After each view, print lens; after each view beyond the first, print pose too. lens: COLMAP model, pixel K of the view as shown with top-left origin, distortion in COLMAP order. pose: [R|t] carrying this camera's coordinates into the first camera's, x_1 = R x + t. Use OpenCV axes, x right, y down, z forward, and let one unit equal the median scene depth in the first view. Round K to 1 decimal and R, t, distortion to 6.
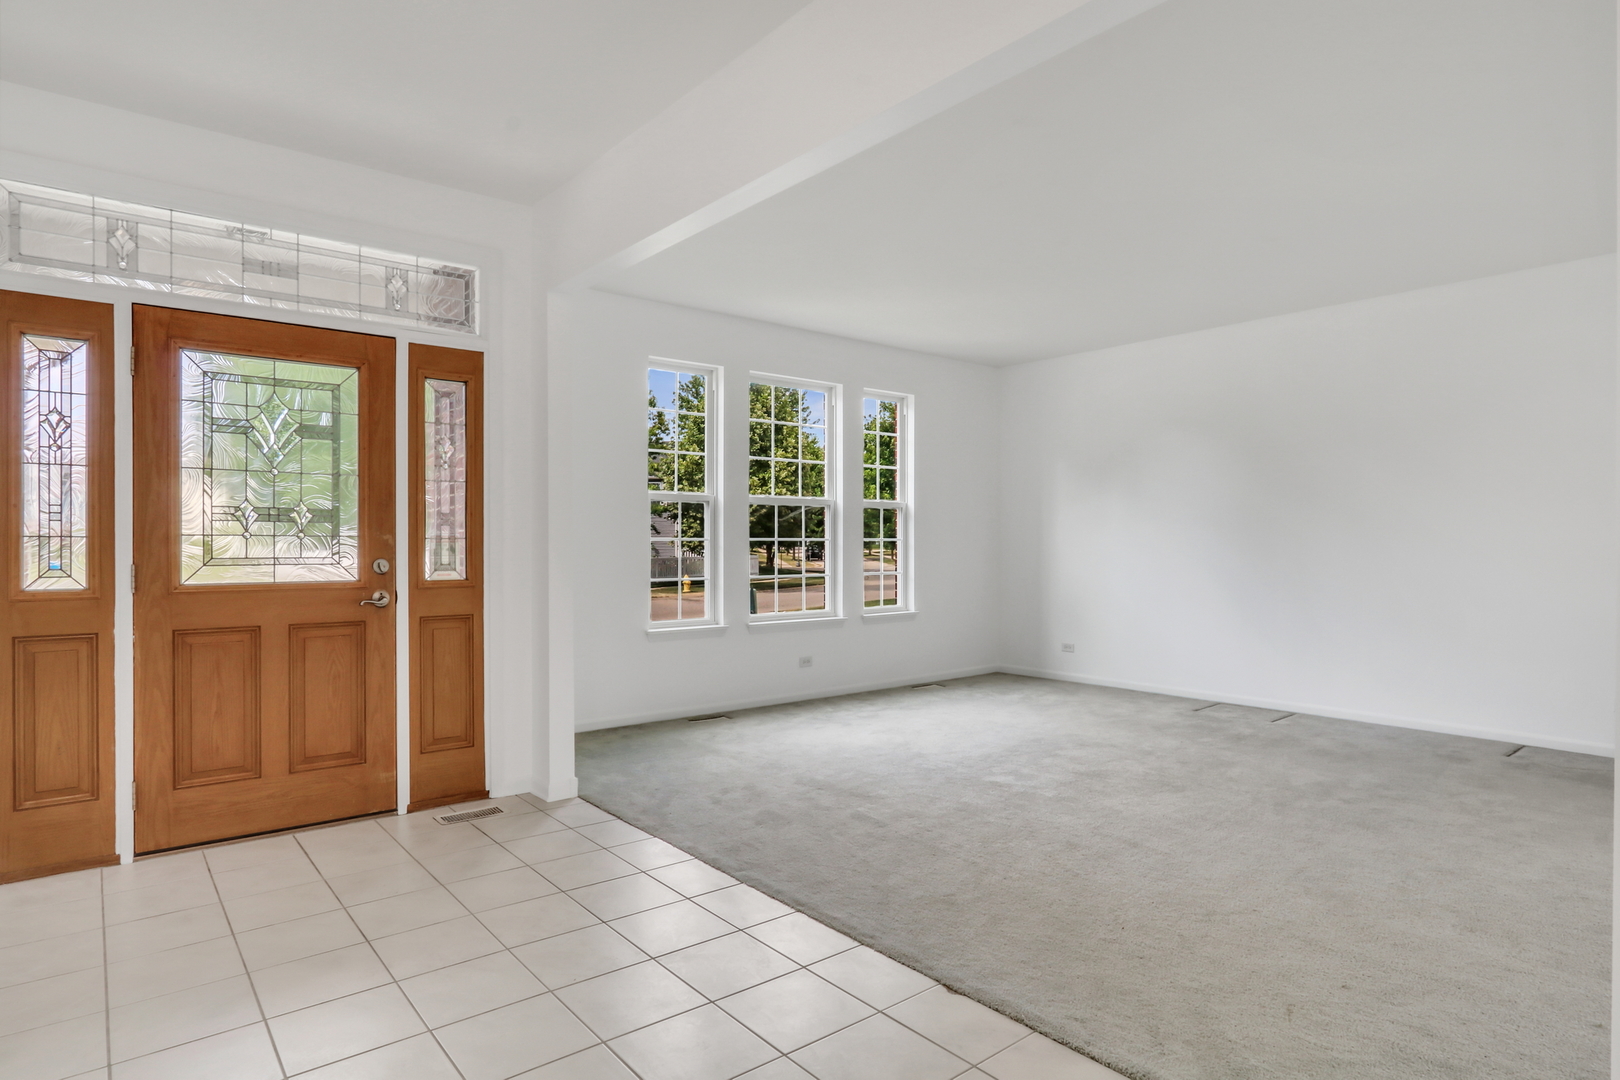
lens RADIAL K [[865.2, 0, 797.9], [0, 865.2, 552.3], [0, 0, 1]] dist [-0.034238, 0.004304]
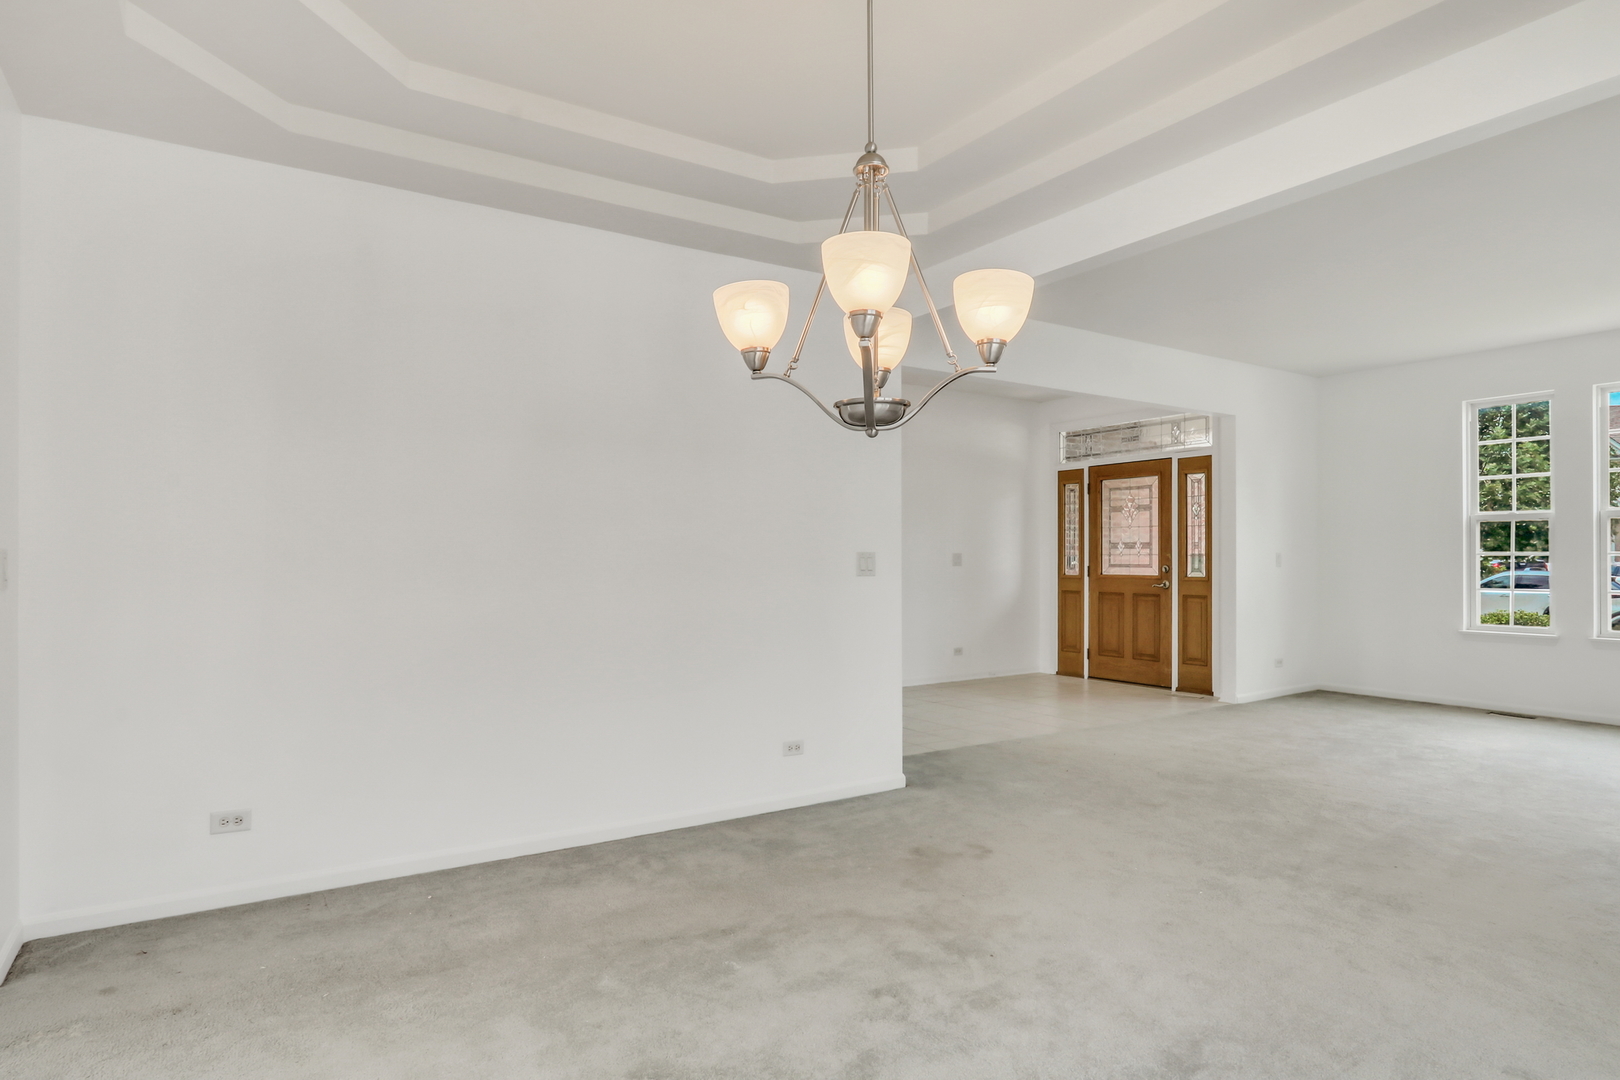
lens RADIAL K [[865.2, 0, 809.3], [0, 865.2, 560.0], [0, 0, 1]] dist [-0.034238, 0.004304]
pose [[-0.079628, 0.002288, -0.996822, 1.611893], [-0.010679, 0.999938, 0.003148, -0.002218], [0.996767, 0.010895, -0.079598, 0.293747]]
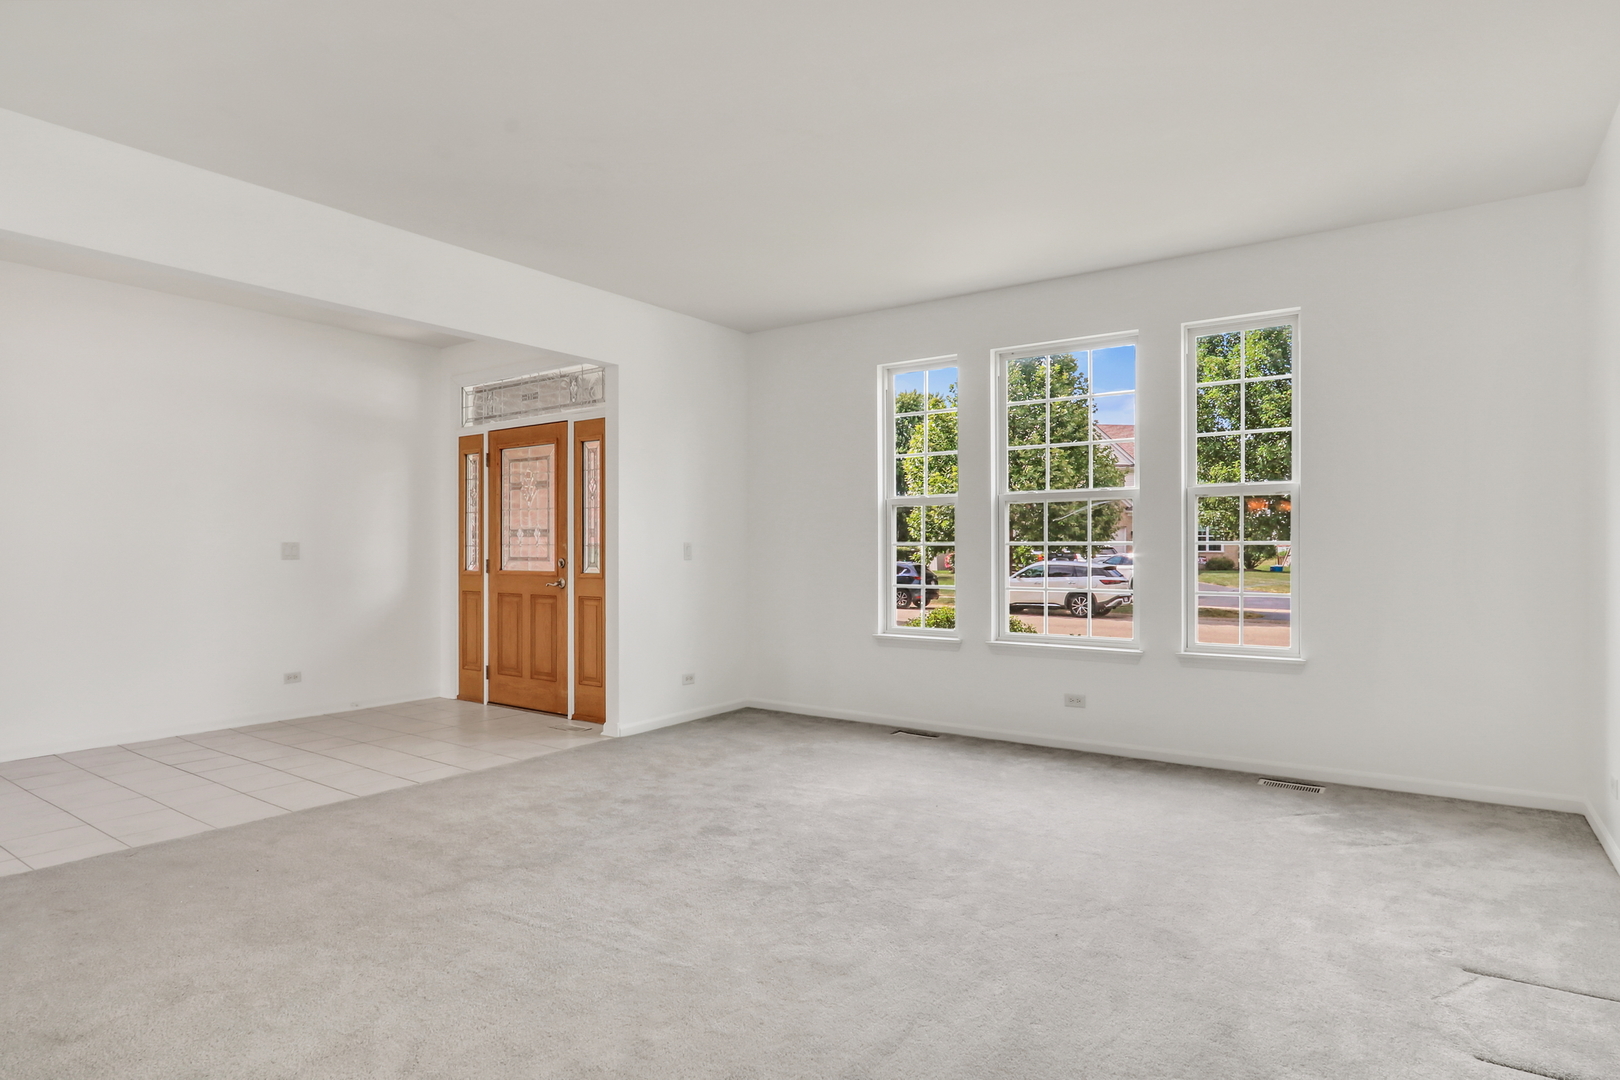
lens RADIAL K [[865.2, 0, 794.4], [0, 865.2, 546.4], [0, 0, 1]] dist [-0.034238, 0.004304]
pose [[0.298207, -0.002955, -0.954497, 1.167479], [-0.011456, 0.999912, -0.006675, -0.008556], [0.954433, 0.012925, 0.298146, 0.903695]]
